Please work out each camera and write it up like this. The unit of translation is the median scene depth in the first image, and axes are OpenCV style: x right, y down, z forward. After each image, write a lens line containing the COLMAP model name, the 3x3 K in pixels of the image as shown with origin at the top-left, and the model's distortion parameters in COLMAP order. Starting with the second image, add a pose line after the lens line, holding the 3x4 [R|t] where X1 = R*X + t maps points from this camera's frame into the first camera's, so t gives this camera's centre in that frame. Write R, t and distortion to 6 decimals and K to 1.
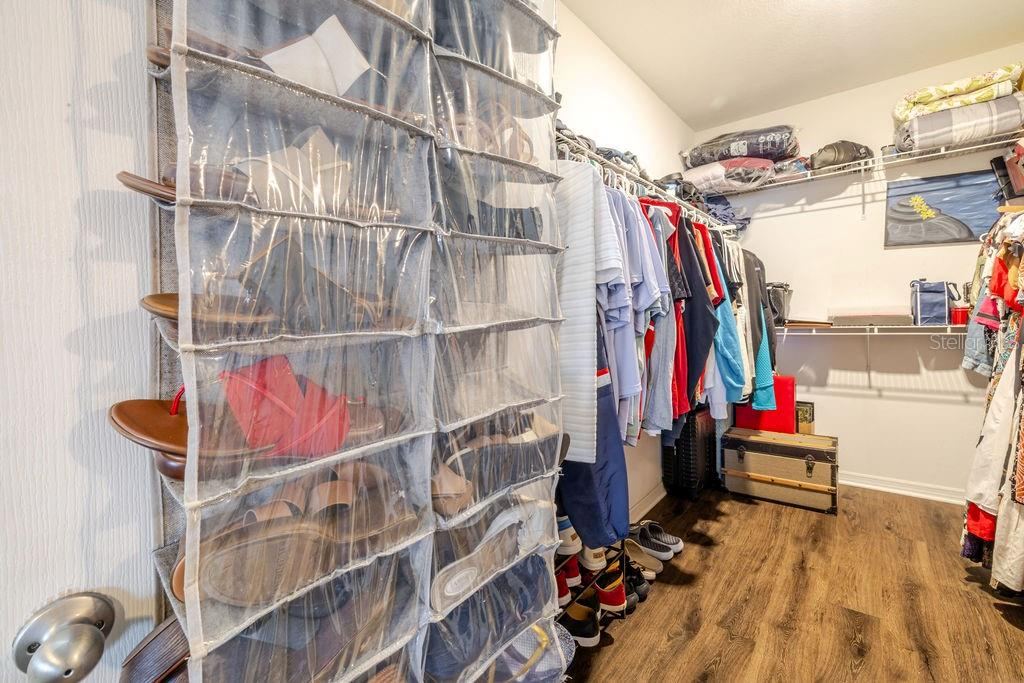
lens RADIAL K [[435.1, 0, 511.6], [0, 435.1, 333.4], [0, 0, 1]] dist [0.003572, 0.000358]
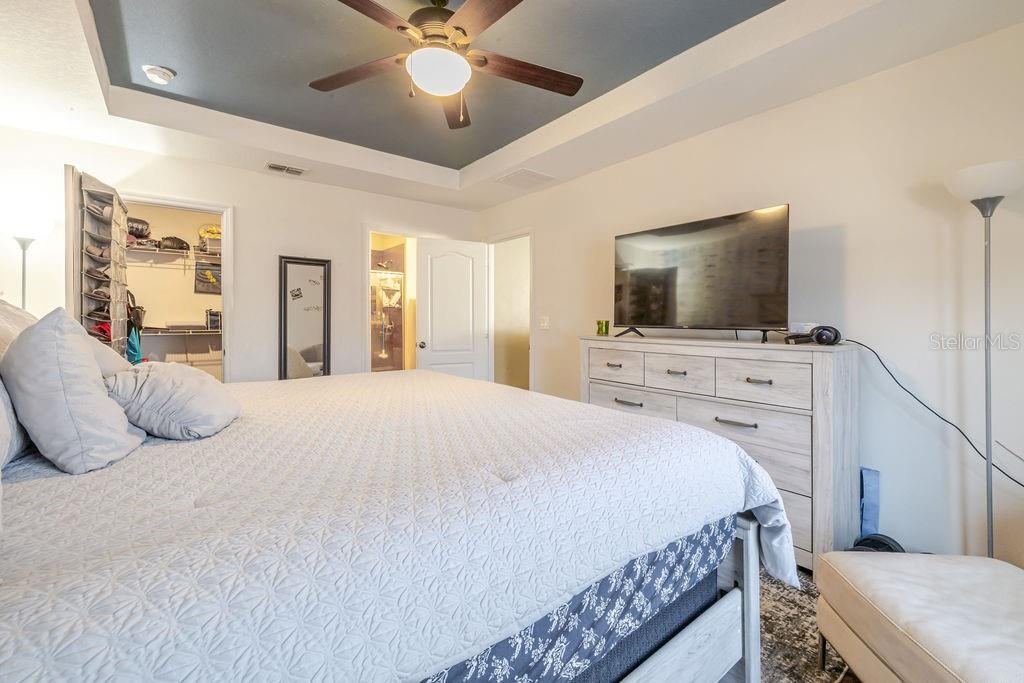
lens RADIAL K [[435.1, 0, 518.9], [0, 435.1, 325.6], [0, 0, 1]] dist [0.003572, 0.000358]
pose [[0.189873, 0.013372, 0.981718, -0.875229], [0.010003, 0.999829, -0.015553, 0.007566], [-0.981758, 0.012774, 0.189706, -0.895556]]
